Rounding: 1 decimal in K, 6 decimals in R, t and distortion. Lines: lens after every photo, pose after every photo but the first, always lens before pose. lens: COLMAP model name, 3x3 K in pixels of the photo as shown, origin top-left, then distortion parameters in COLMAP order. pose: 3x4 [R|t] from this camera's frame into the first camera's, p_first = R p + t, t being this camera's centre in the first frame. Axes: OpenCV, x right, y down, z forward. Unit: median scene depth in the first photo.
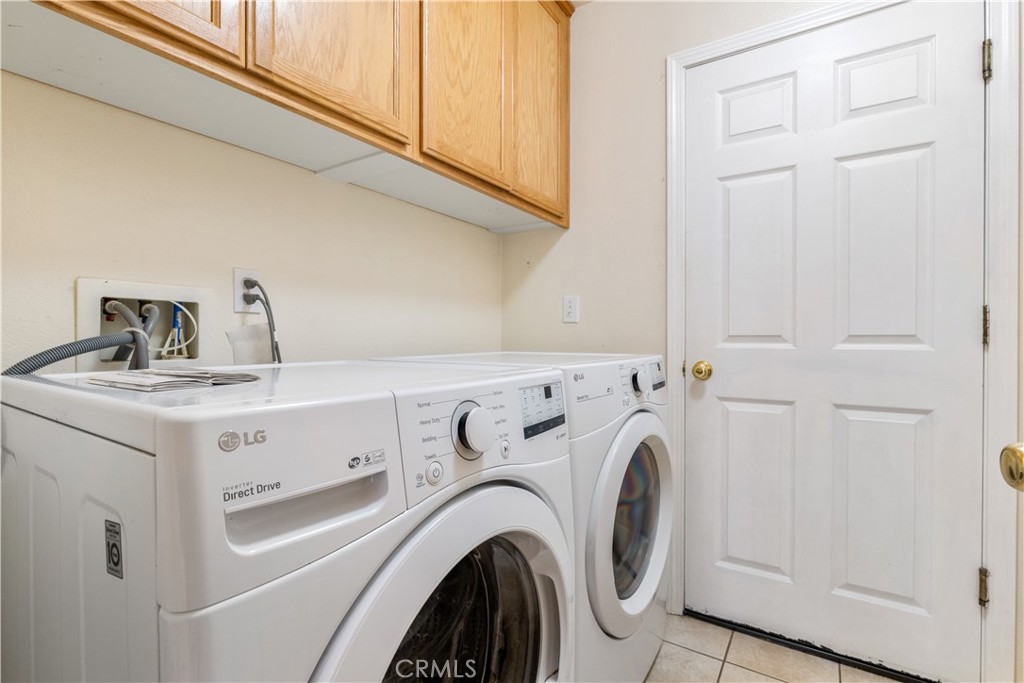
lens RADIAL K [[481.6, 0, 511.0], [0, 481.6, 343.0], [0, 0, 1]] dist [-0.008911, -0.000287]
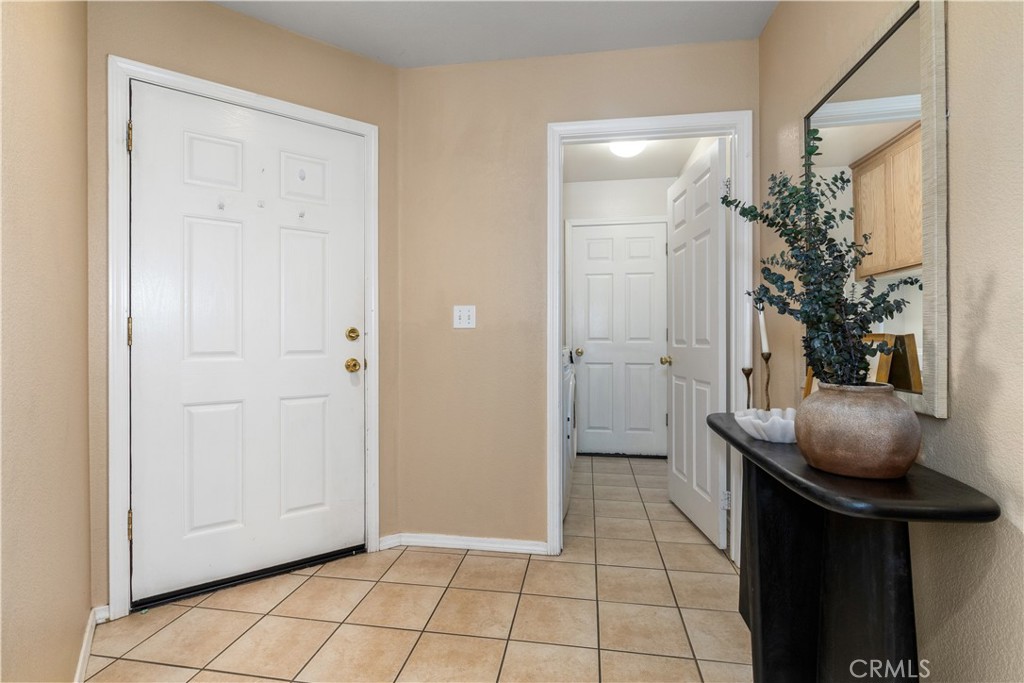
lens RADIAL K [[481.6, 0, 510.8], [0, 481.6, 340.4], [0, 0, 1]] dist [-0.008911, -0.000287]
pose [[0.911687, 0.000614, 0.410885, -0.945608], [0.003181, 0.999958, -0.008552, 0.017563], [-0.410873, 0.009104, 0.911647, -1.109364]]
